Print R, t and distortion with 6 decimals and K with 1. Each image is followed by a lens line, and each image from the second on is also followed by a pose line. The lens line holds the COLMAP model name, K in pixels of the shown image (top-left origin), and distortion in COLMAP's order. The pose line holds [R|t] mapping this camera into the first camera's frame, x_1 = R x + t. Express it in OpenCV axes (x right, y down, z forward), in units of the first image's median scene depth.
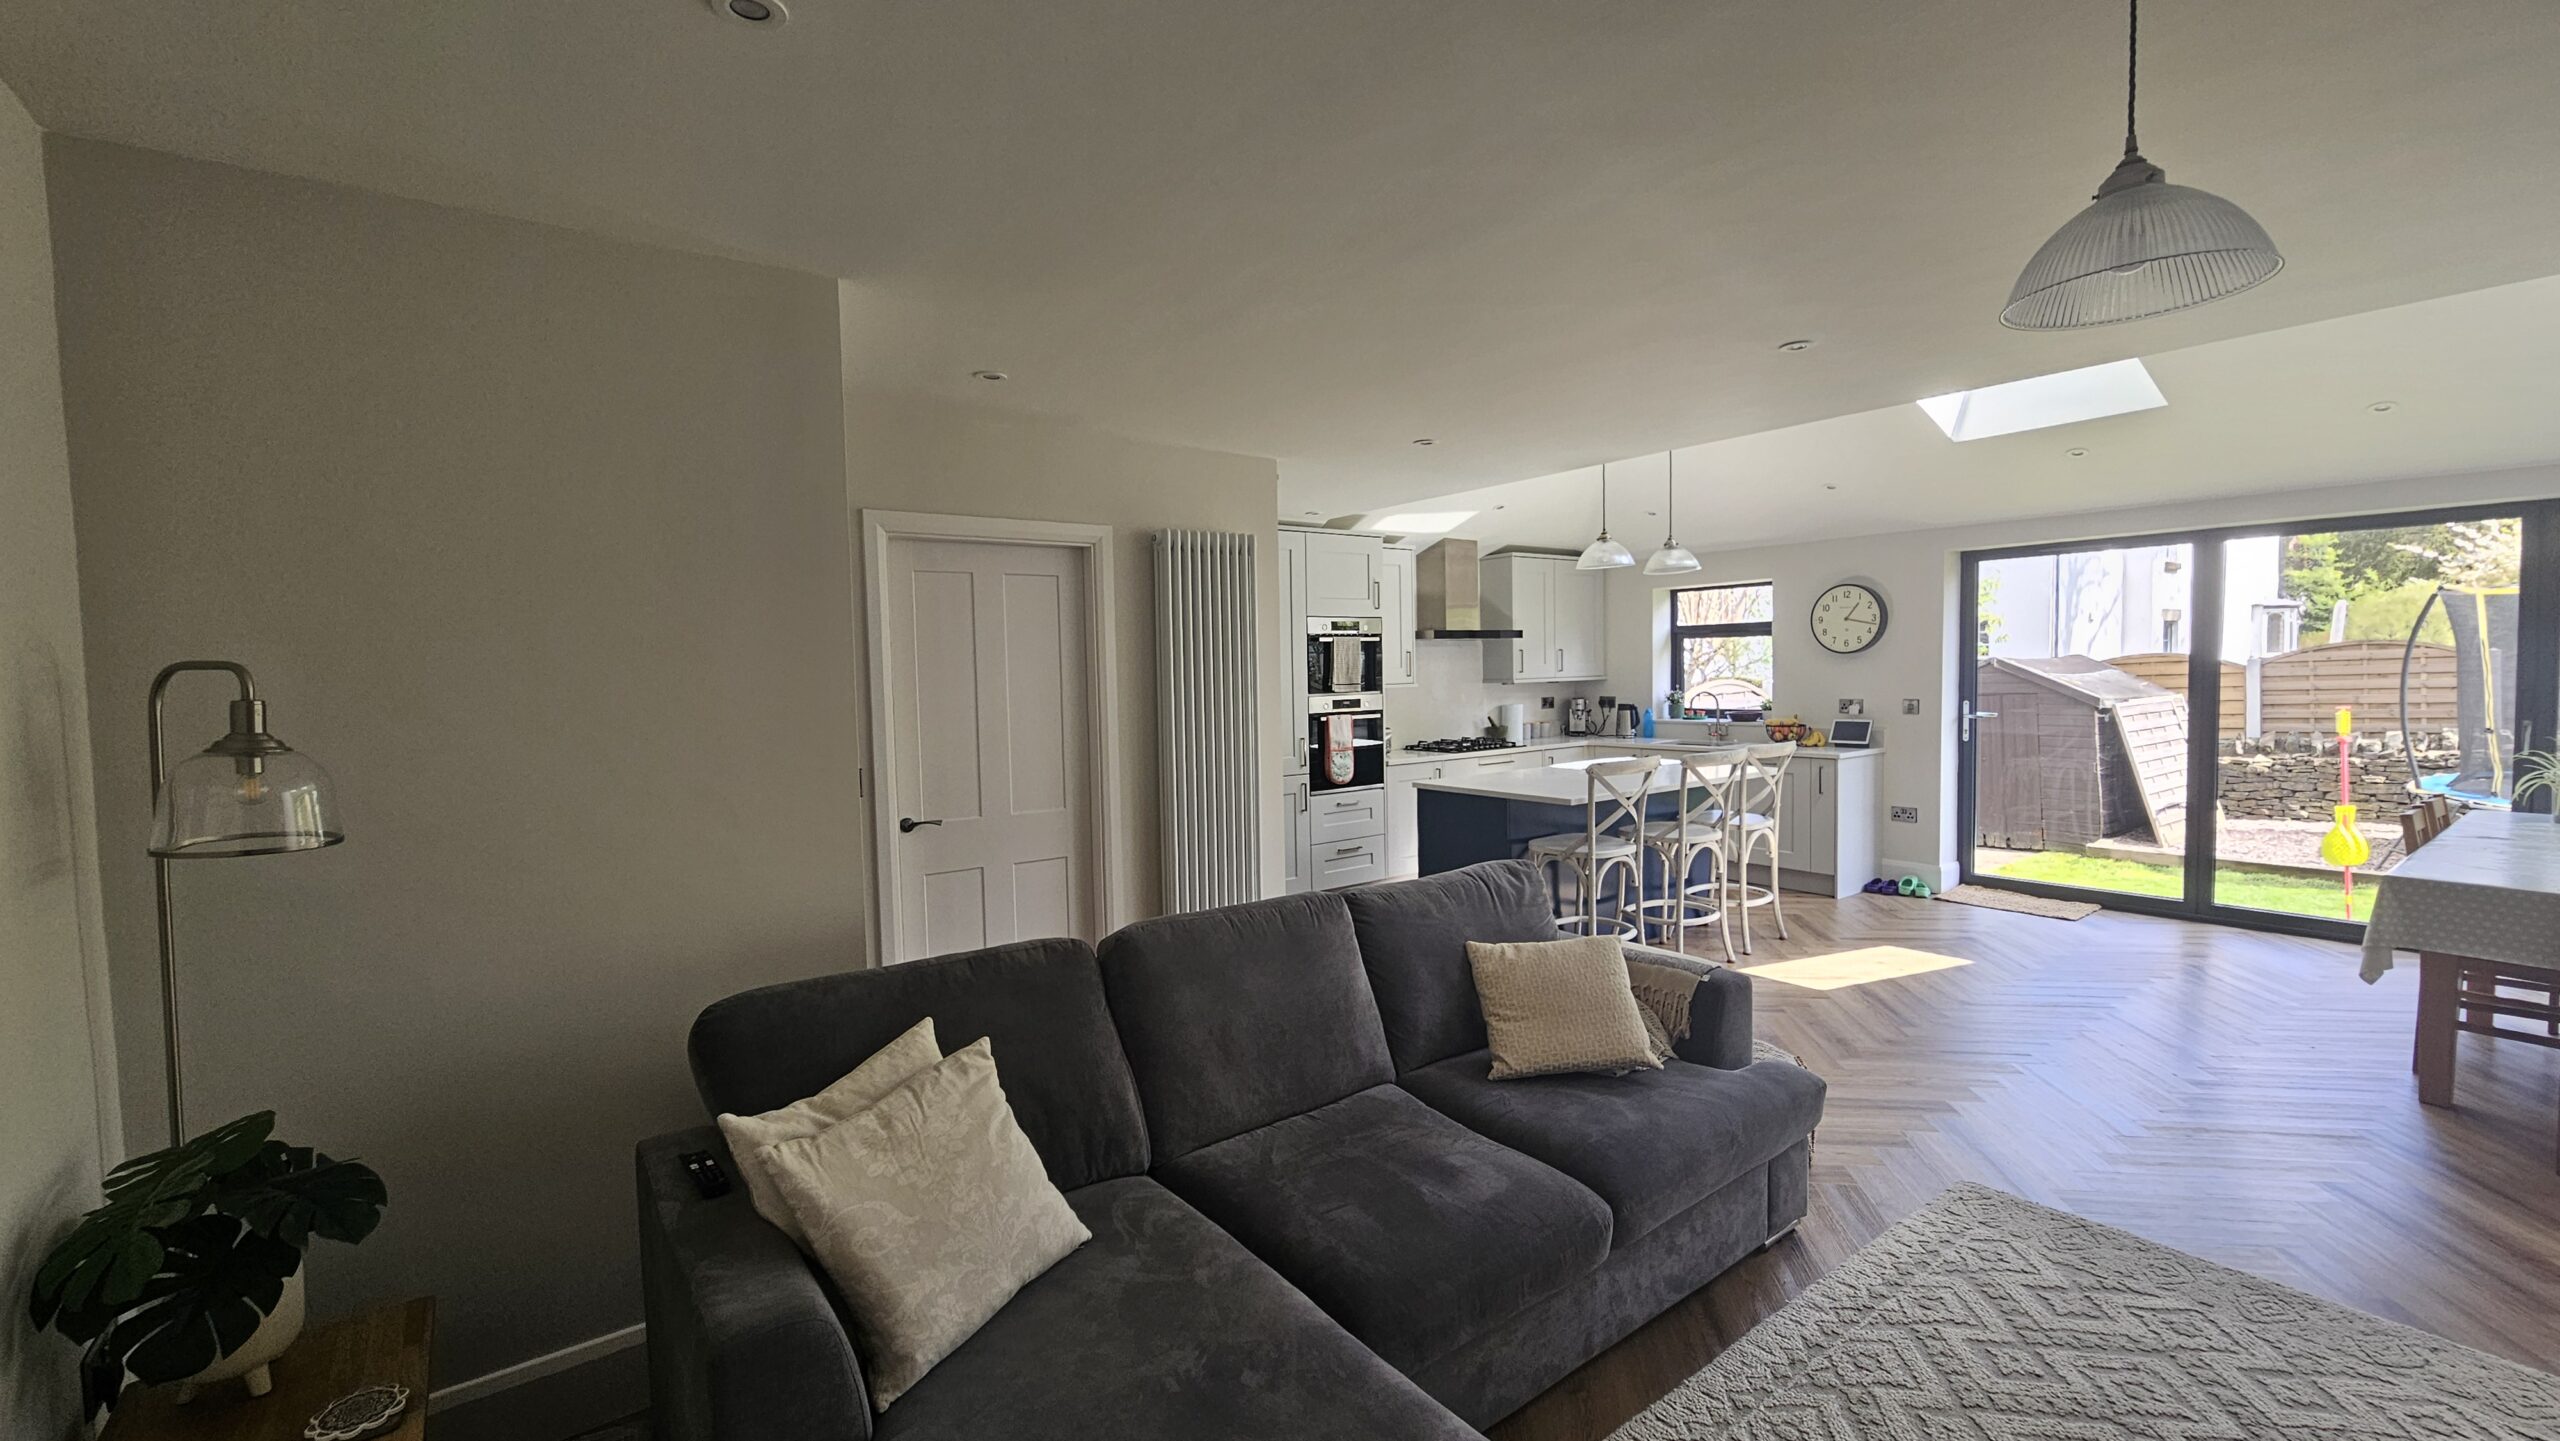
lens RADIAL K [[1039.6, 0, 1280.0], [0, 1039.6, 720.5], [0, 0, 1]] dist [-0.004815, 0.003253]
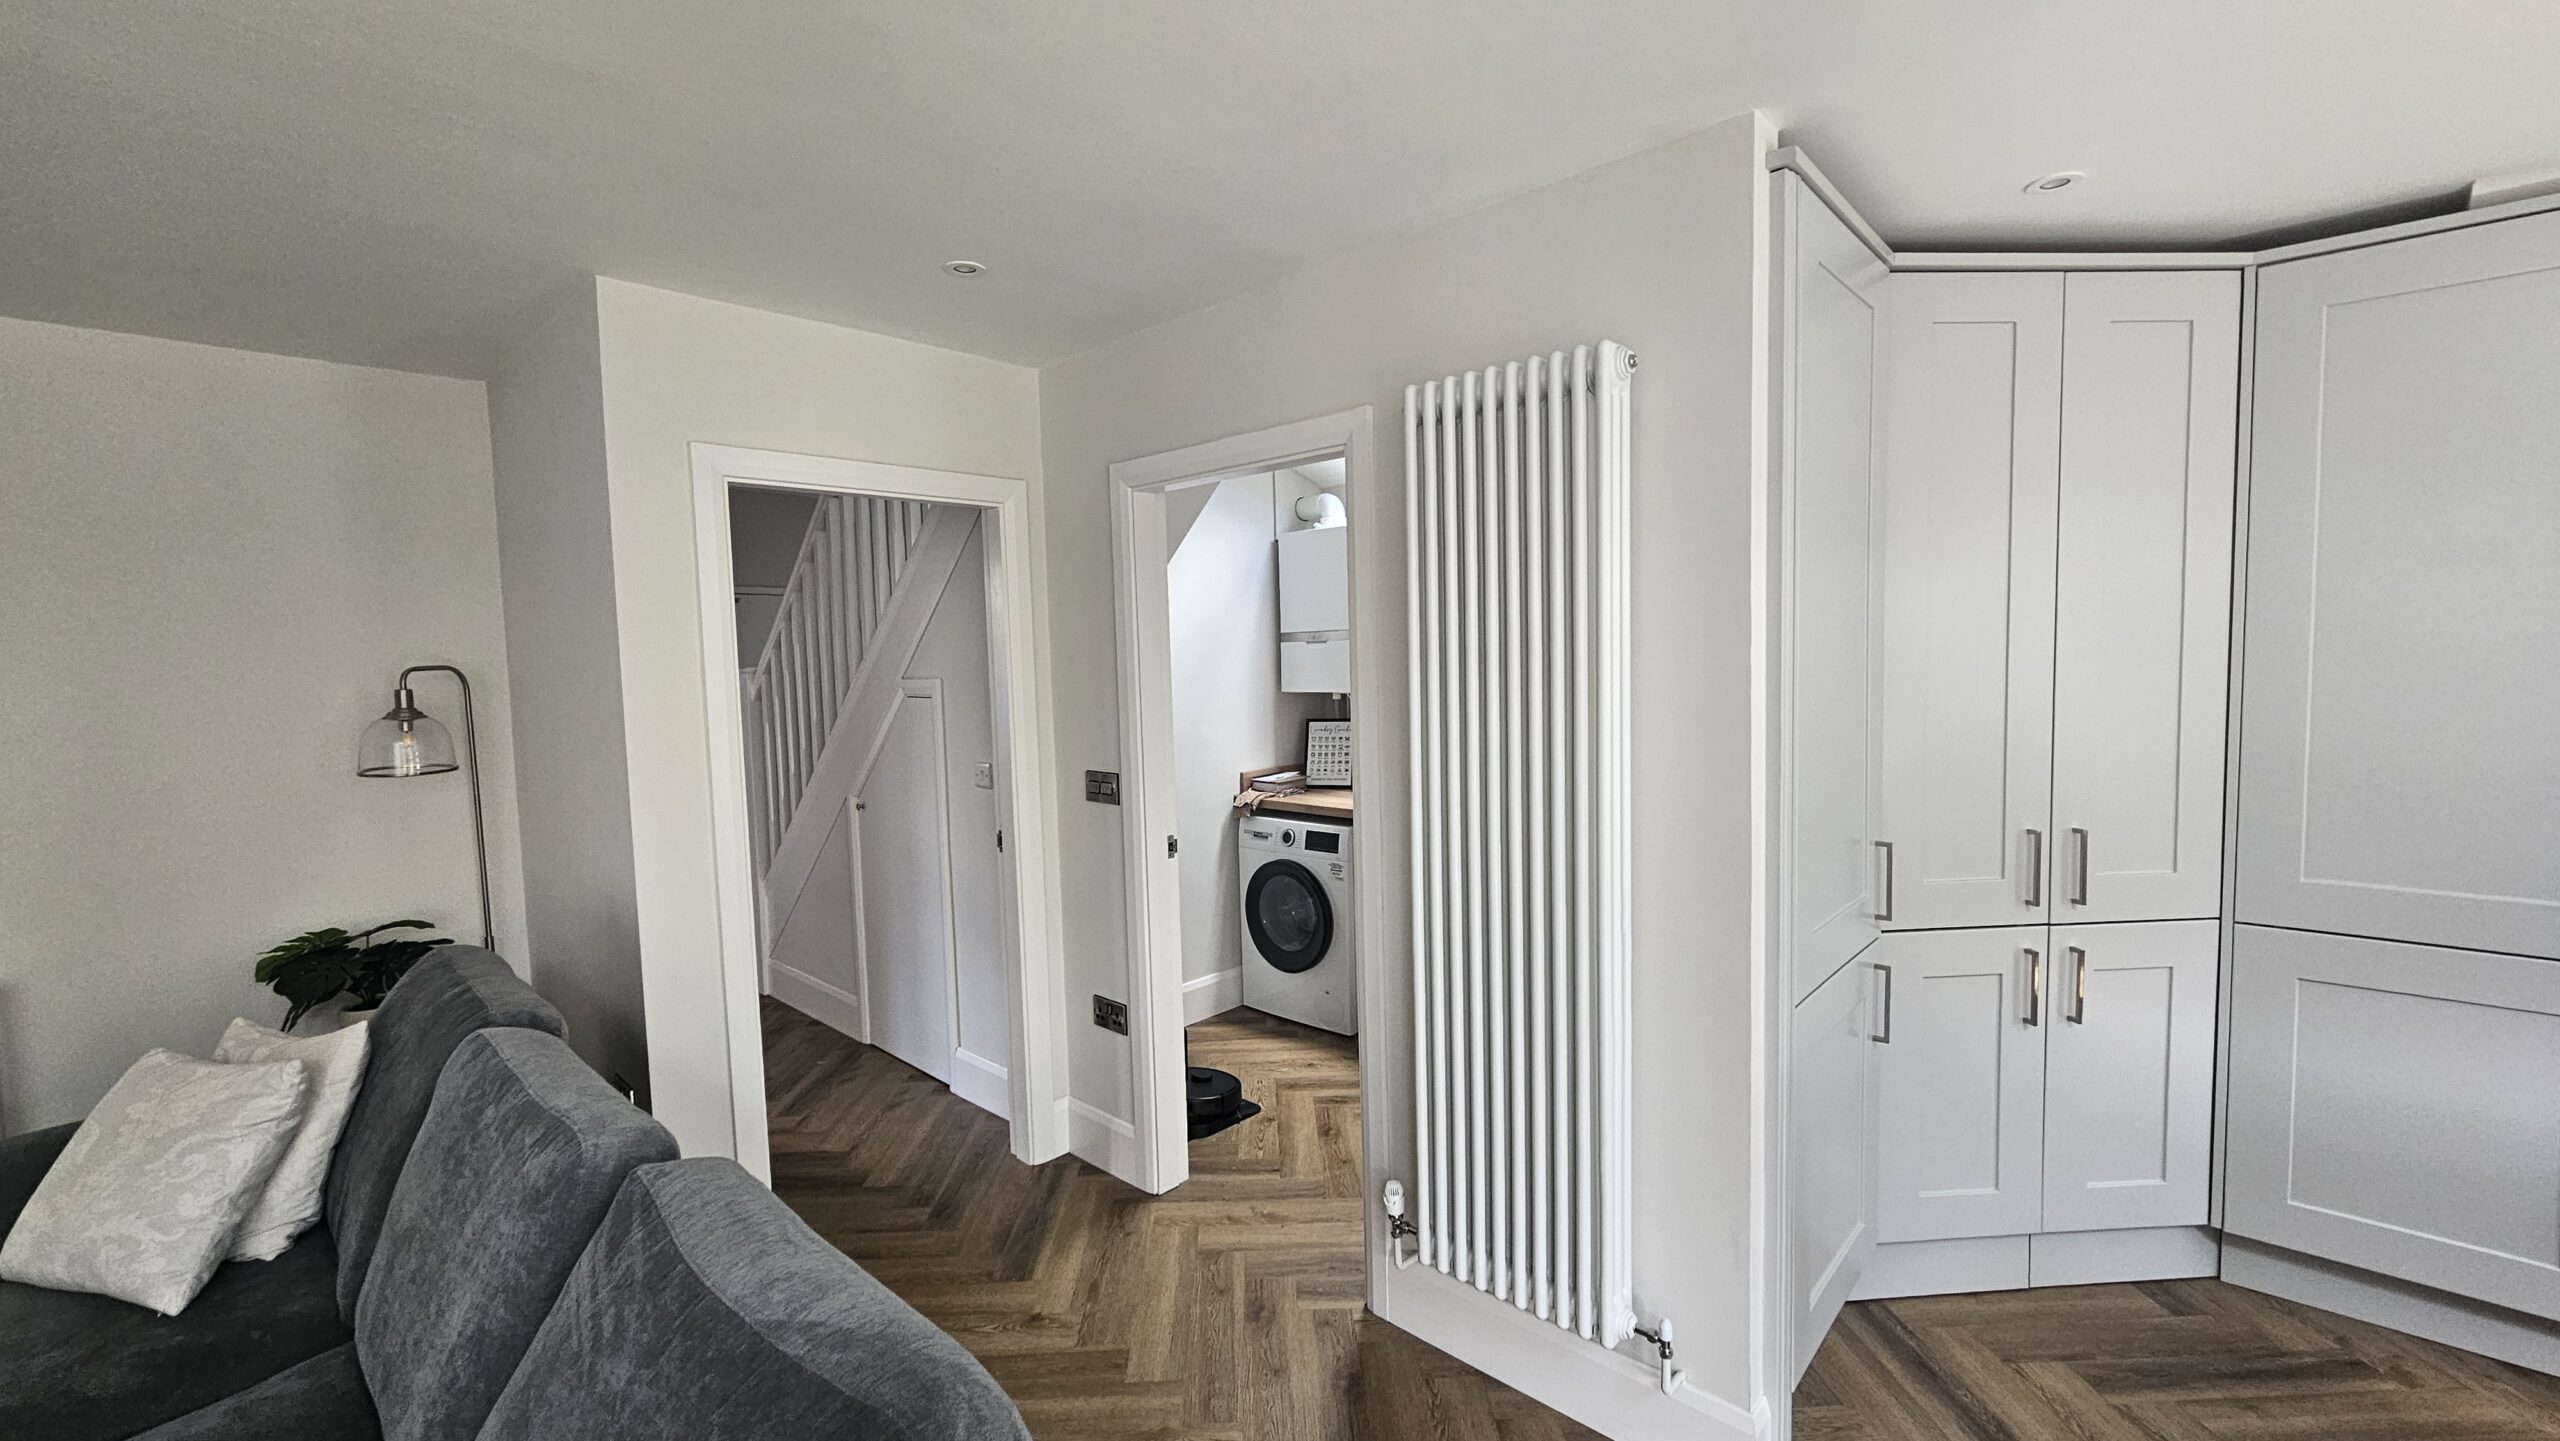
lens RADIAL K [[1039.6, 0, 1280.0], [0, 1039.6, 720.5], [0, 0, 1]] dist [-0.004815, 0.003253]
pose [[0.185526, 0.083868, -0.979054, 1.021597], [-0.027212, 0.996407, 0.080198, -0.149483], [0.982262, 0.011763, 0.187142, 2.128524]]
